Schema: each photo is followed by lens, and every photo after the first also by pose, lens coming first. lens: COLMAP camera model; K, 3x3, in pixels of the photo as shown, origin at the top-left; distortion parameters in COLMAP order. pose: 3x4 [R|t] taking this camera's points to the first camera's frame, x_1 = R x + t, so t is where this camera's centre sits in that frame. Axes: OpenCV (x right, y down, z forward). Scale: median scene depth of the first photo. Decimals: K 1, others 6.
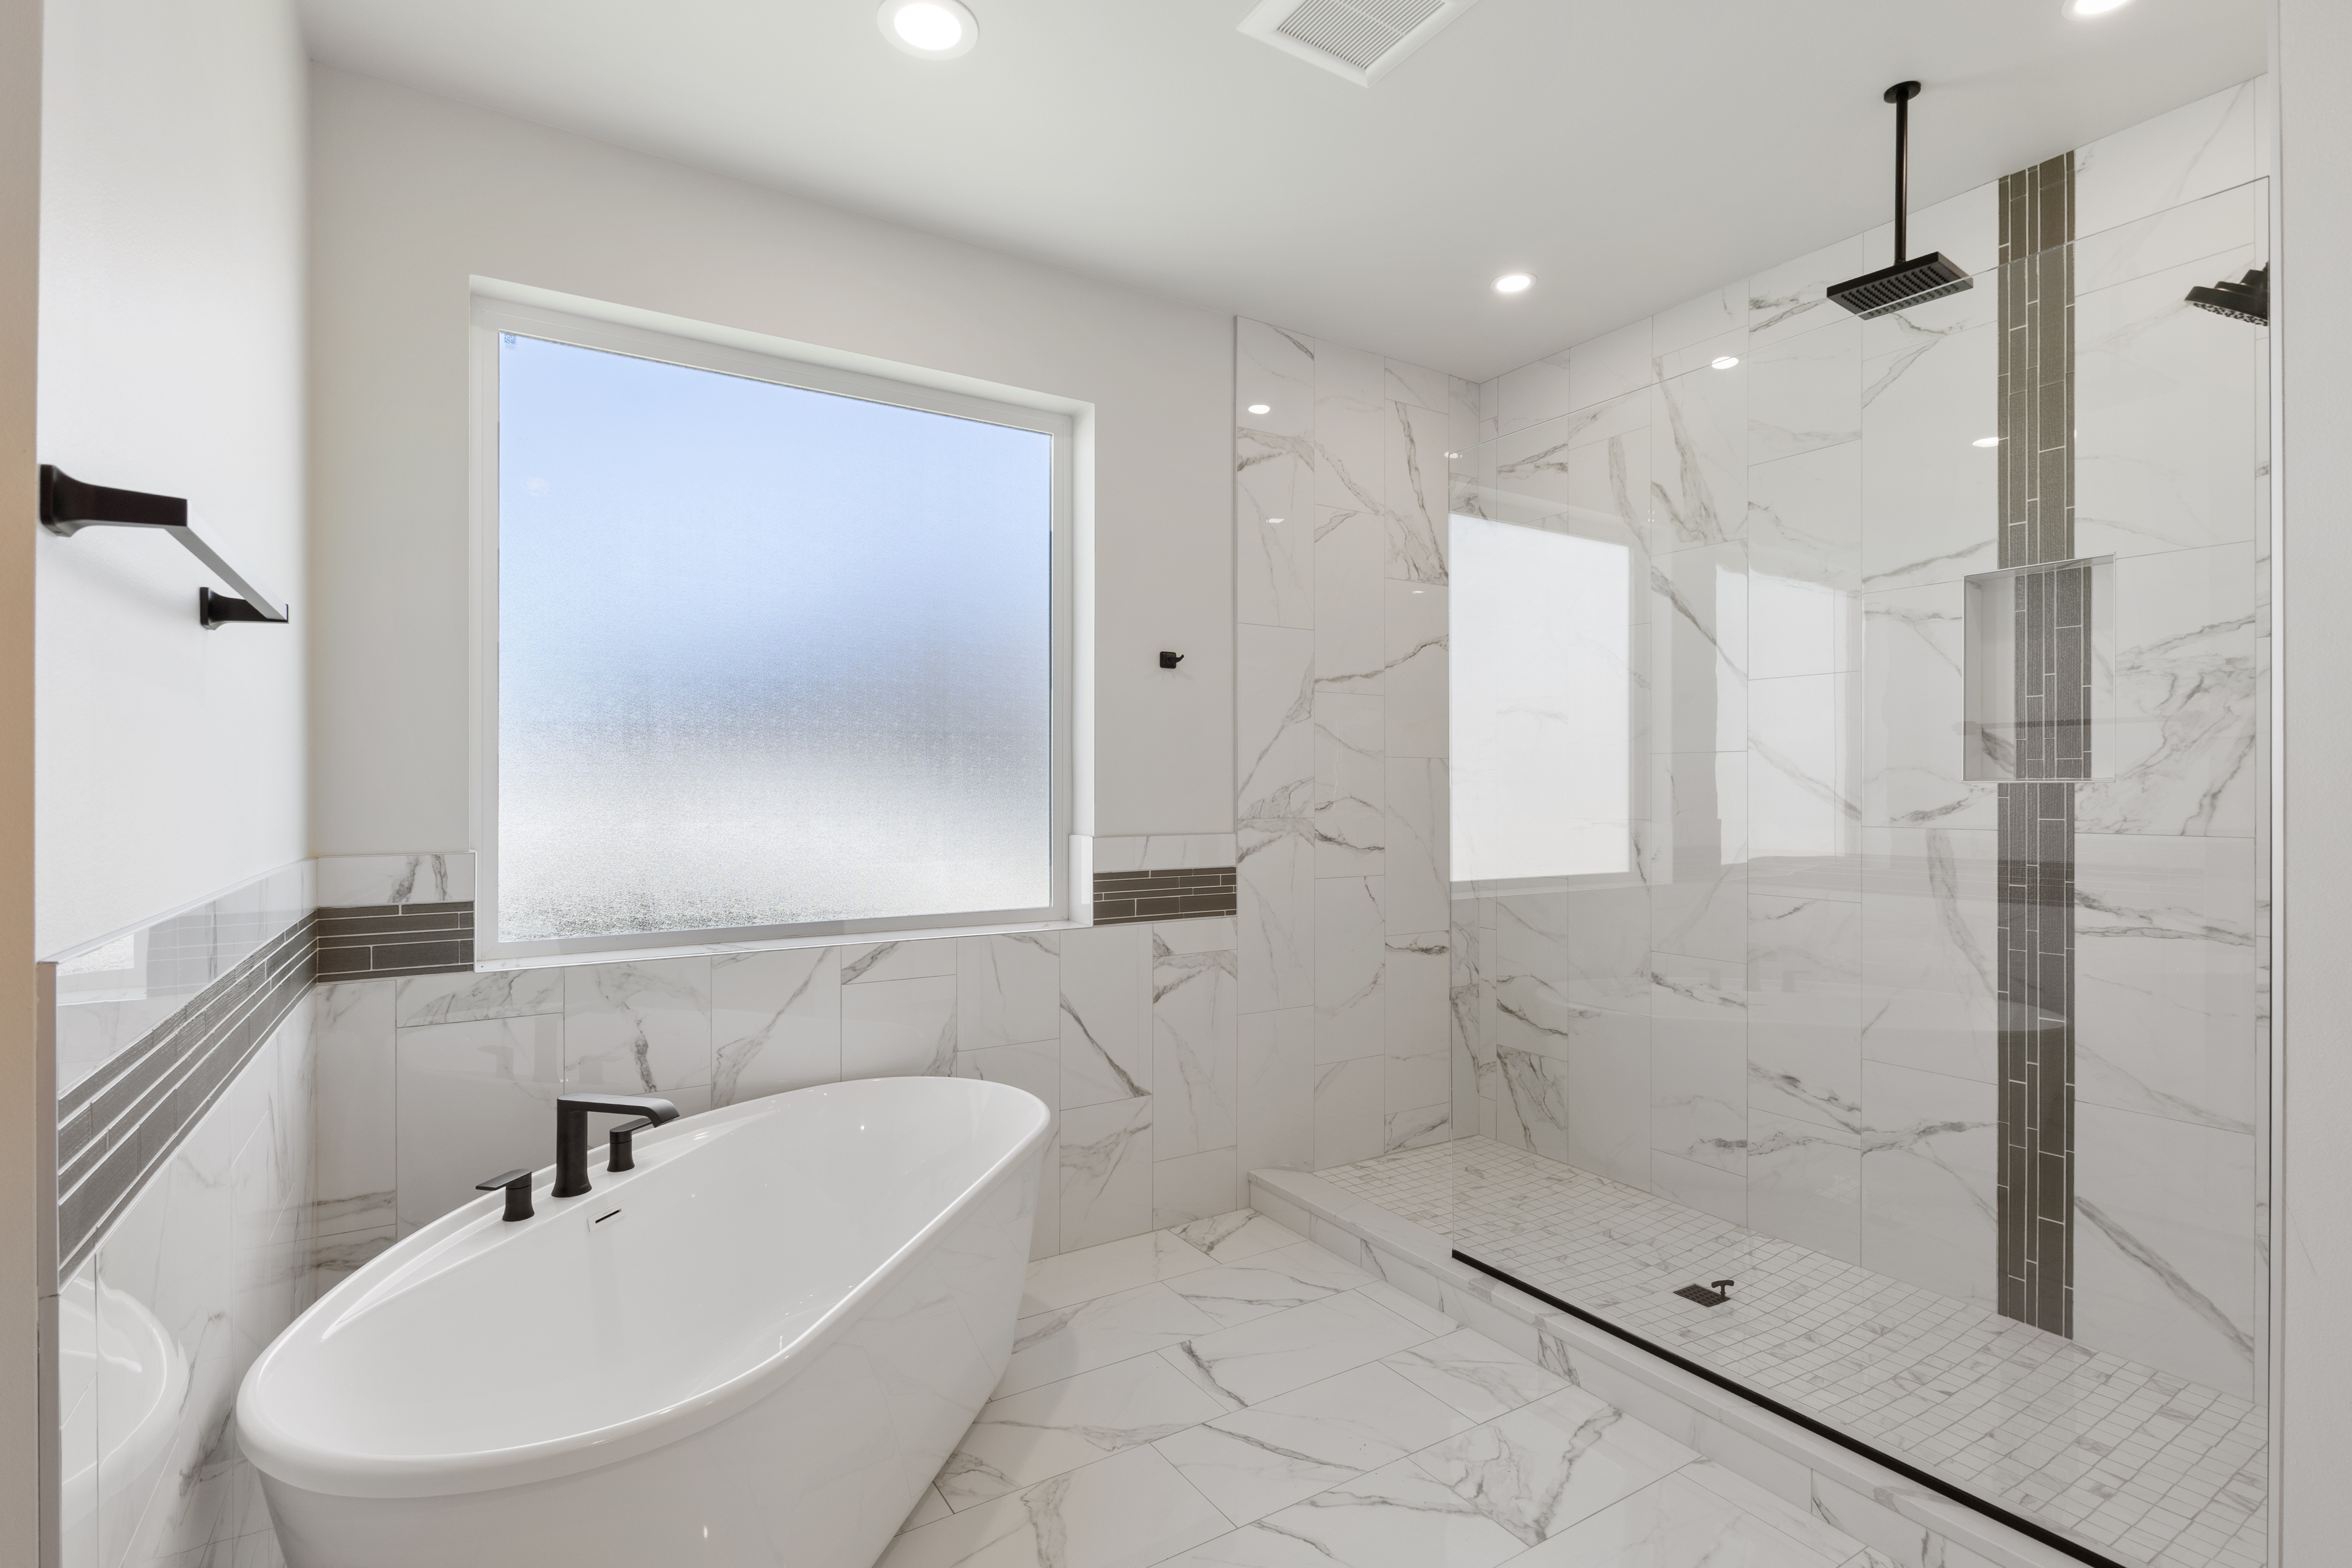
lens RADIAL K [[1089.0, 0, 1172.2], [0, 1089.0, 787.8], [0, 0, 1]] dist [-0.000094, -0.000051]
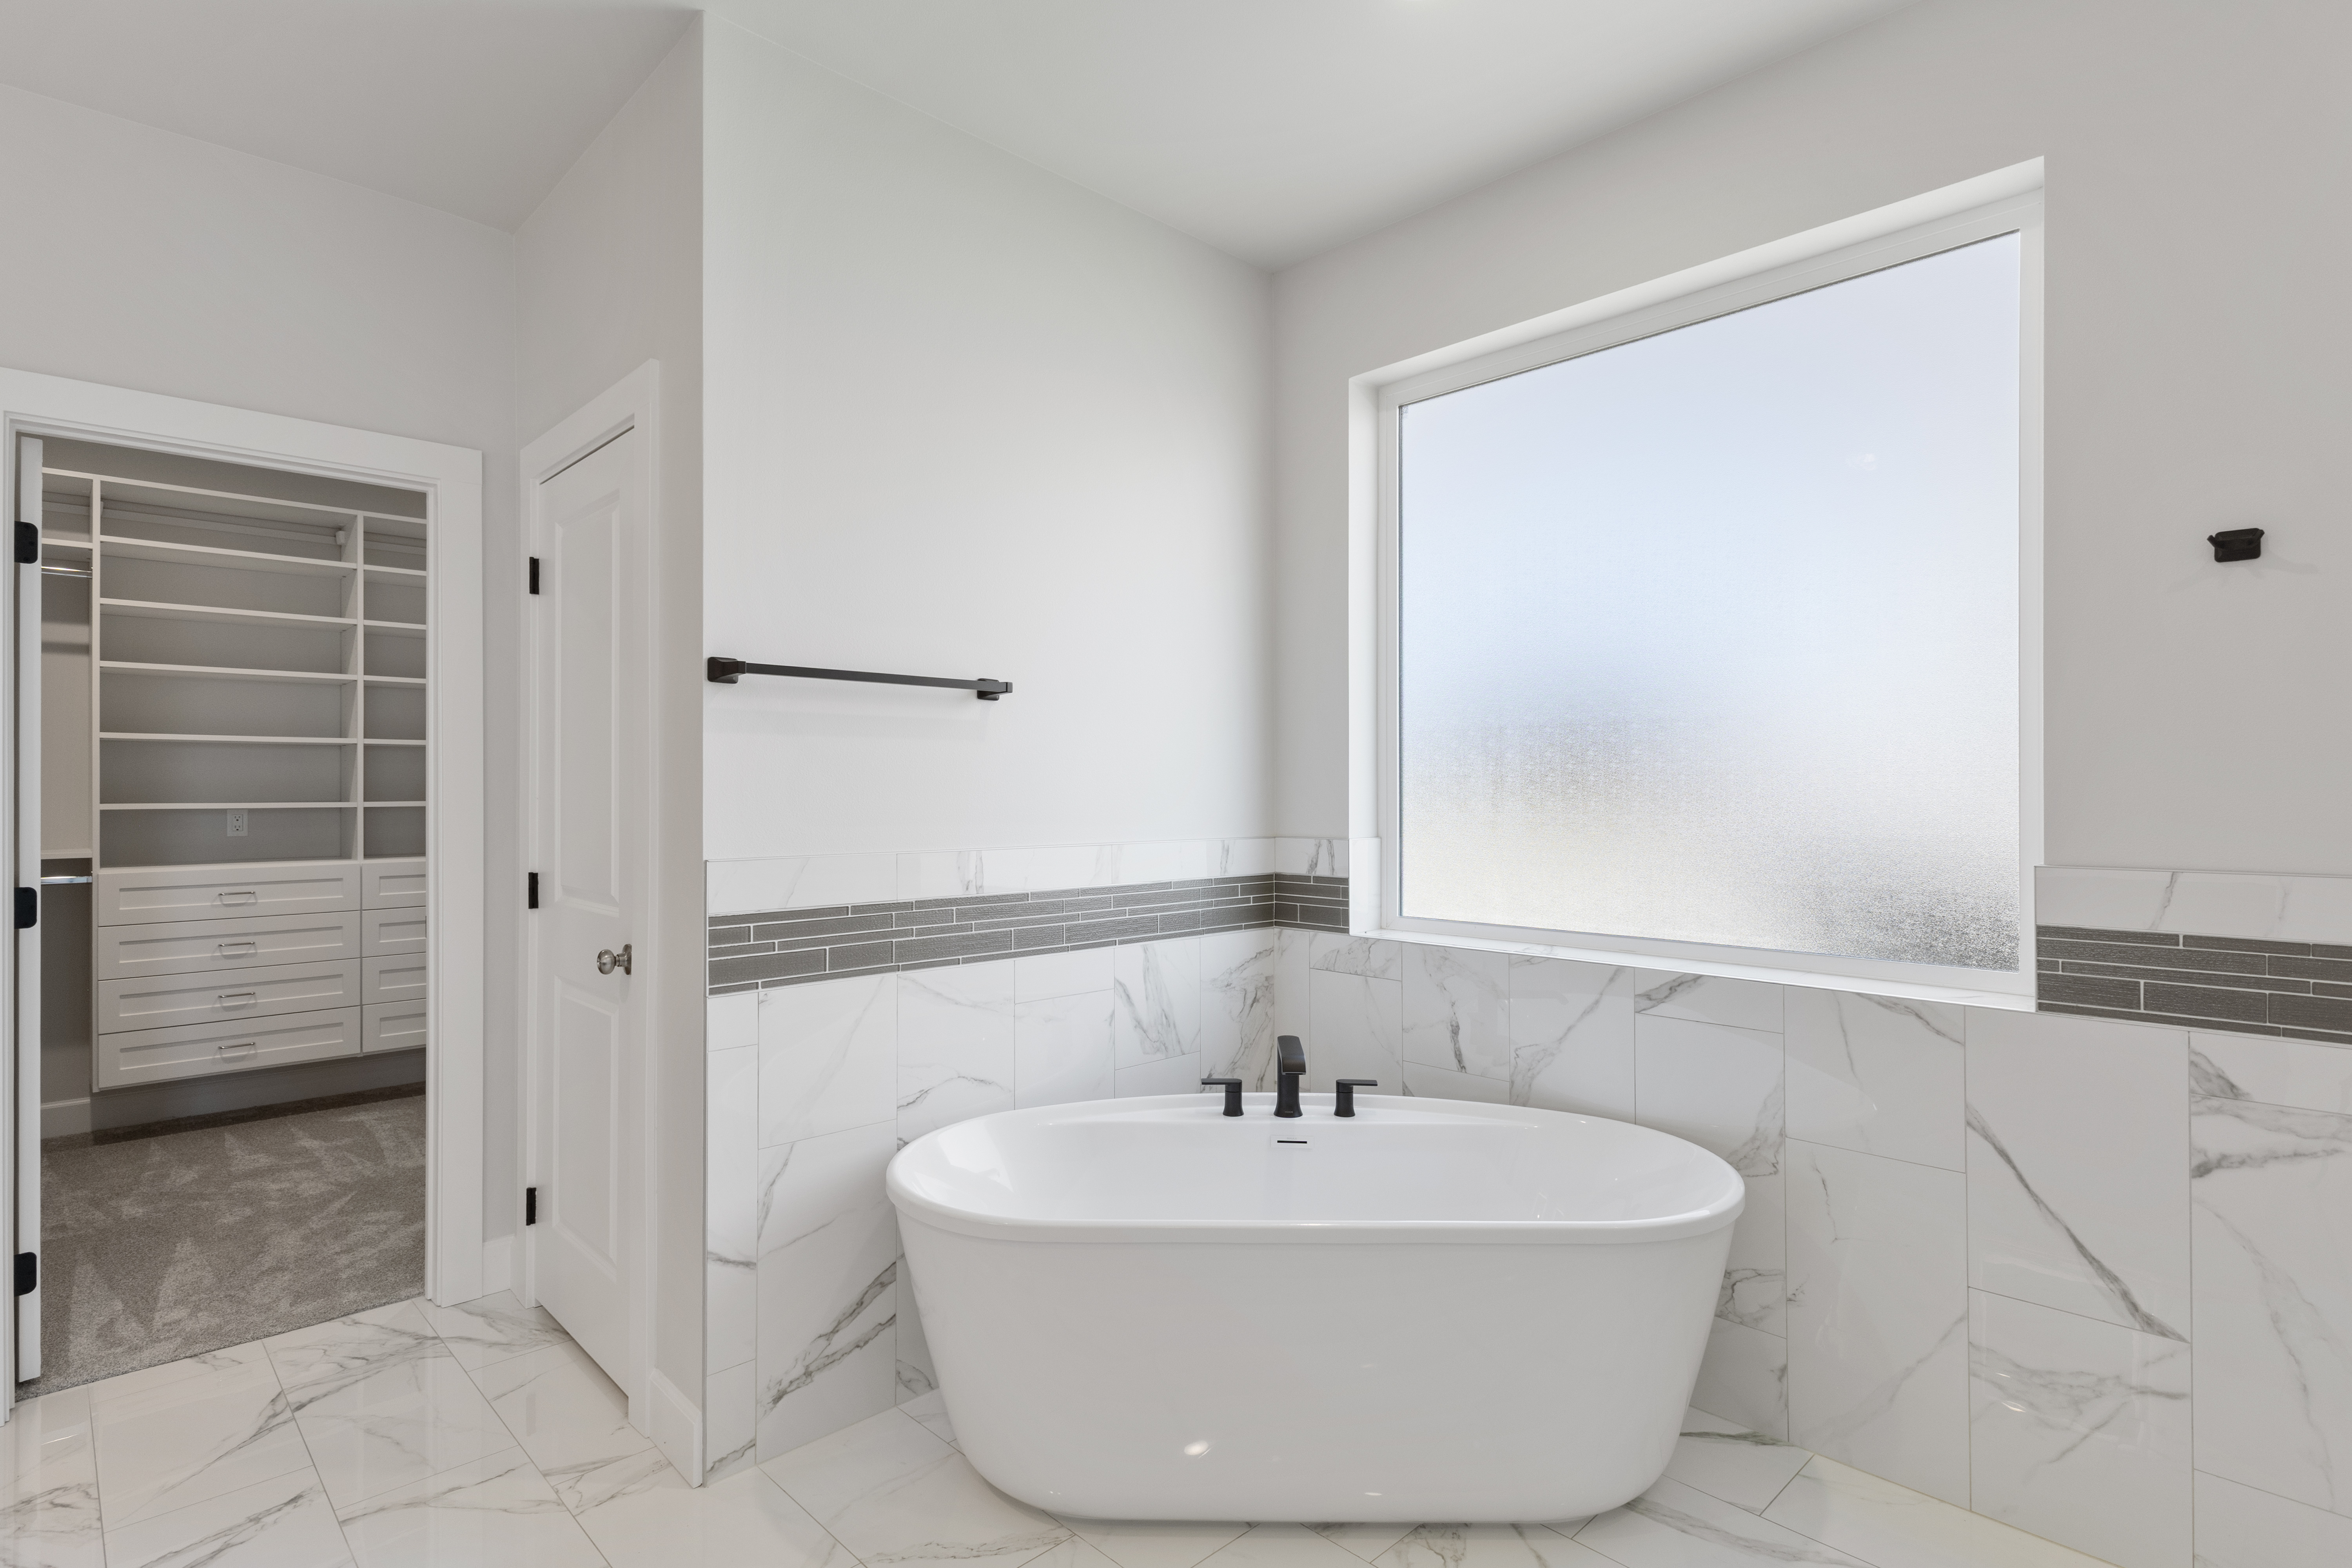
lens RADIAL K [[1176.6, 0, 1181.6], [0, 1176.6, 770.5], [0, 0, 1]] dist [0.004938, 0.000002]
pose [[0.204656, -0.013317, -0.978743, 0.550900], [0.006651, 0.999903, -0.012214, -0.004236], [0.978811, -0.004010, 0.204725, 0.451099]]
